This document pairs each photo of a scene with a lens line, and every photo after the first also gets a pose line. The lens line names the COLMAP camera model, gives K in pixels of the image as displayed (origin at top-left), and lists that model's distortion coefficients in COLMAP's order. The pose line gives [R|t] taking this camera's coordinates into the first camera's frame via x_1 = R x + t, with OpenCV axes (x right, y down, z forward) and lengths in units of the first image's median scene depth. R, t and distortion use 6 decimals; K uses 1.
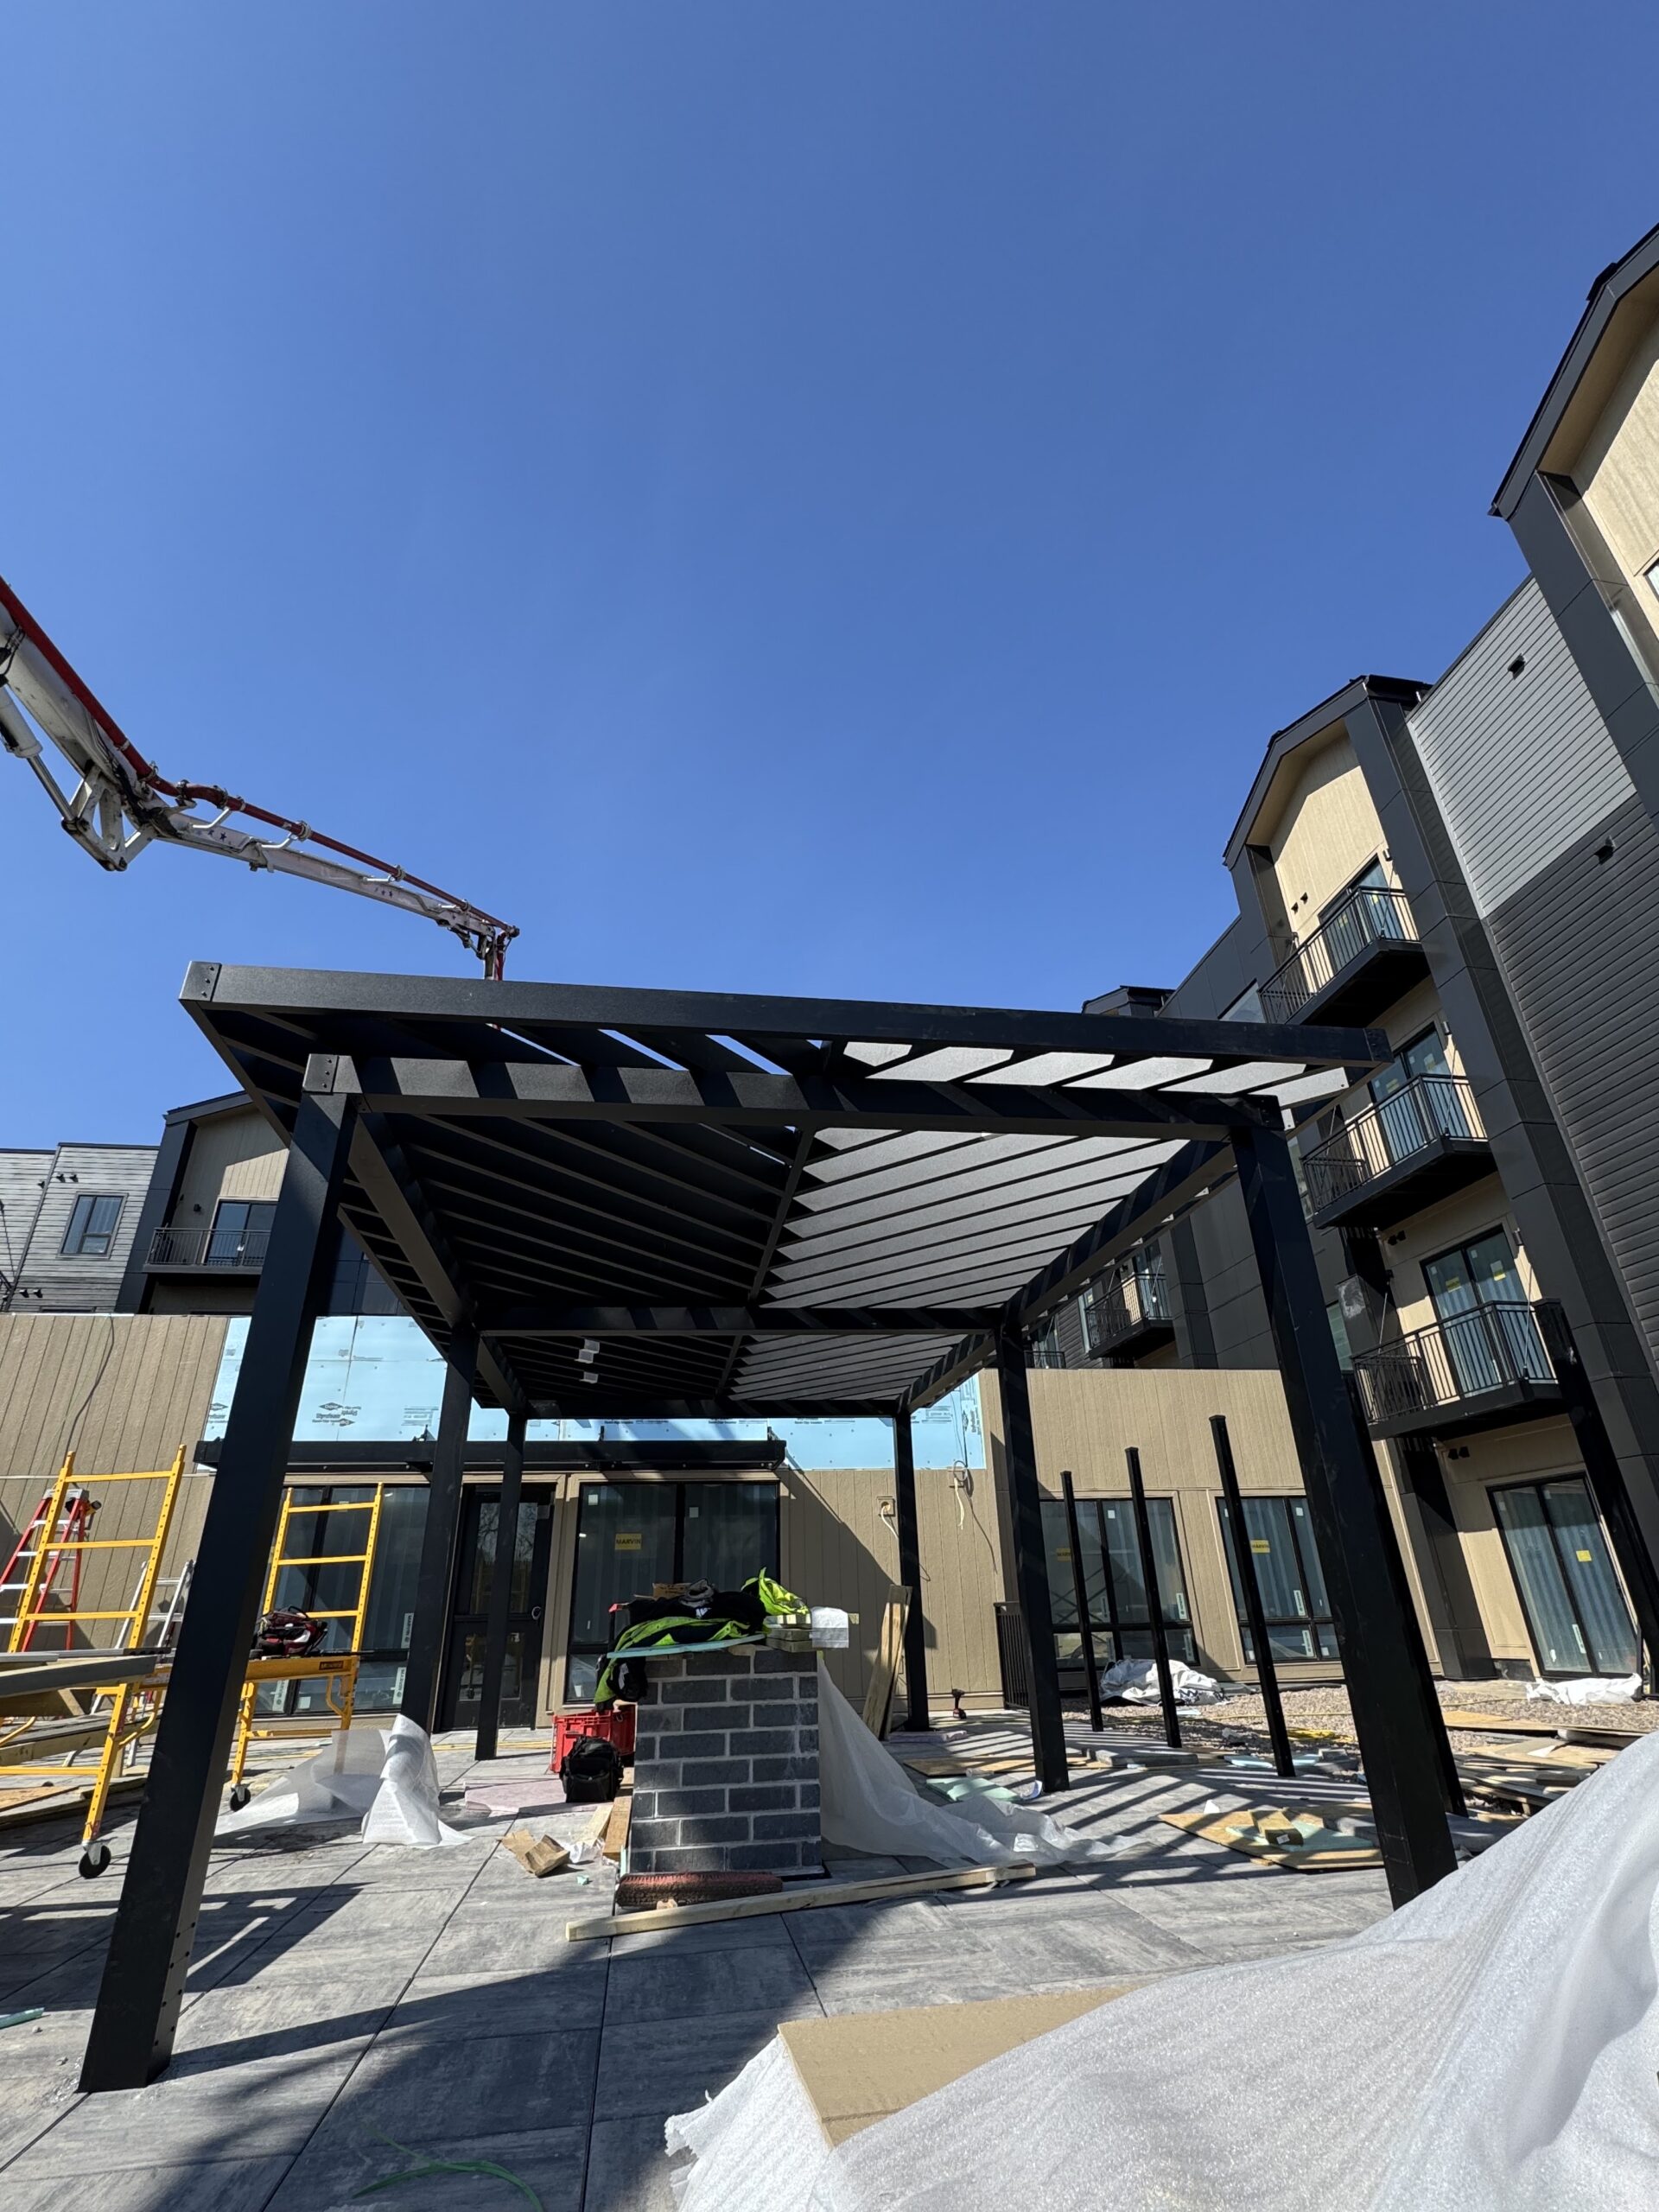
lens RADIAL K [[1031.6, 0, 834.3], [0, 1031.6, 1107.9], [0, 0, 1]] dist [-0.002605, 0.000074]
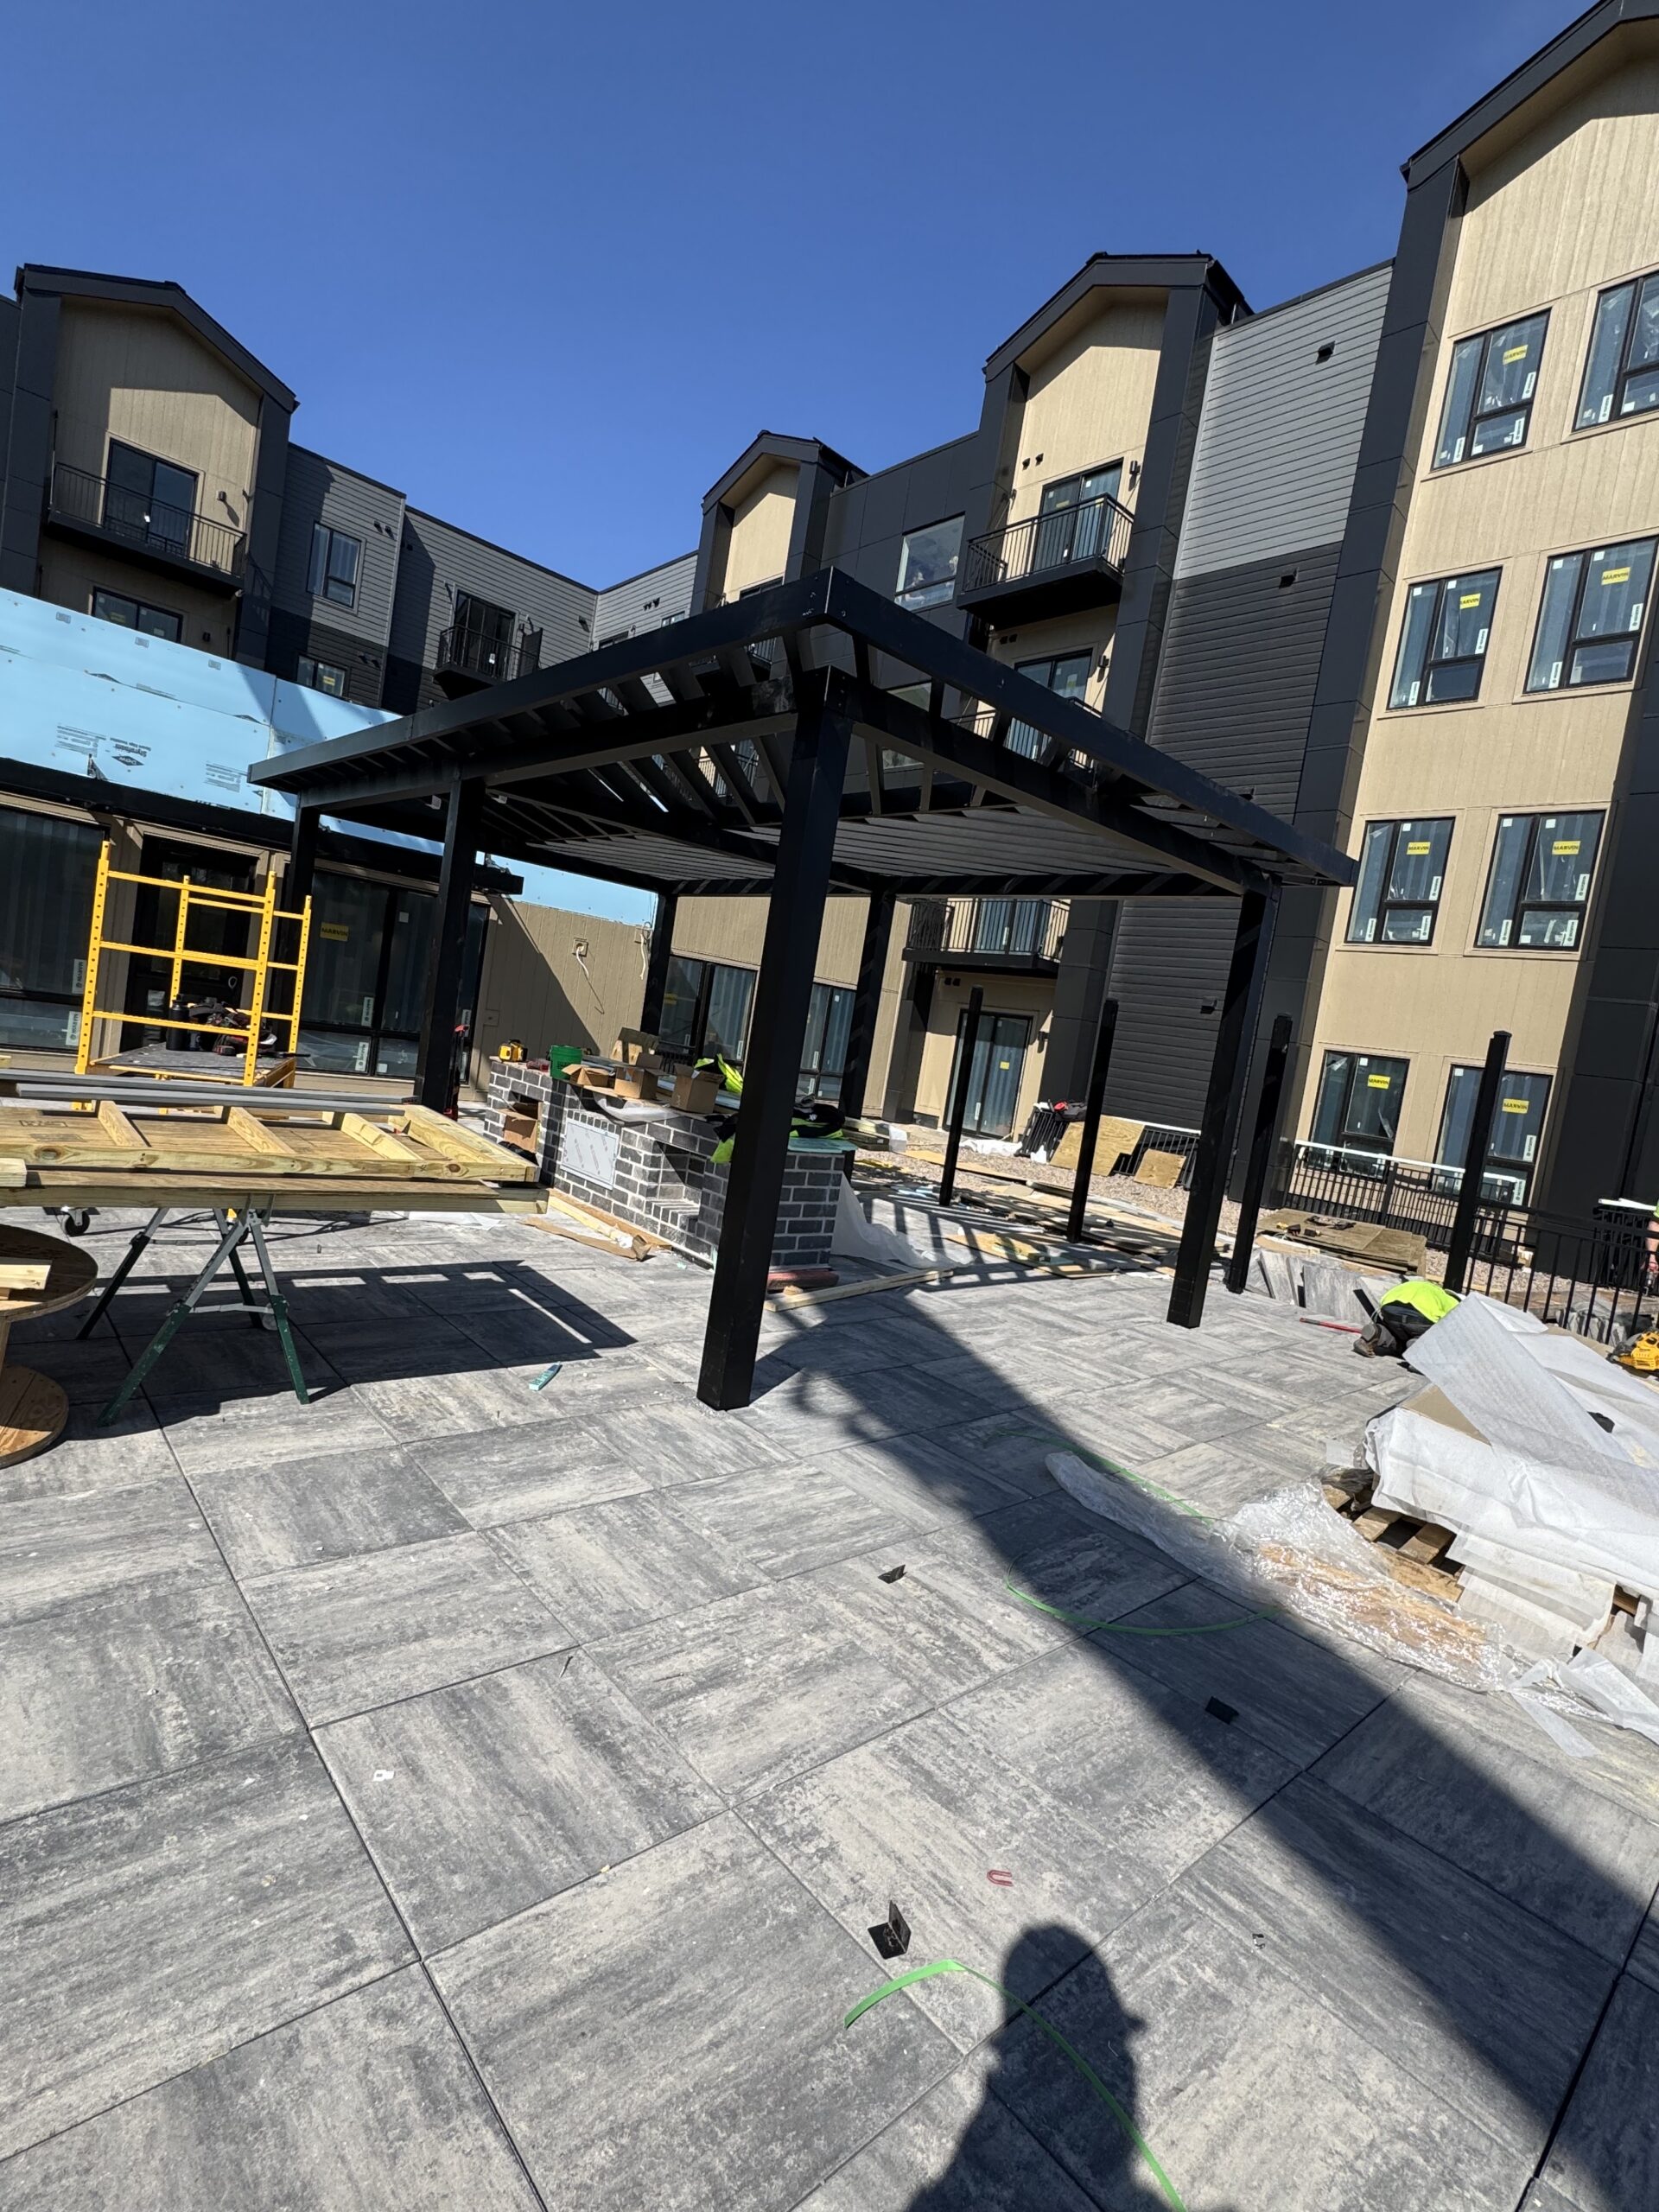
lens RADIAL K [[1031.6, 0, 830.7], [0, 1031.6, 1099.9], [0, 0, 1]] dist [-0.002605, 0.000074]
pose [[0.825246, 0.118201, 0.552266, -0.260912], [-0.393173, 0.822225, 0.411535, -0.030108], [-0.405443, -0.556753, 0.725012, 0.004404]]
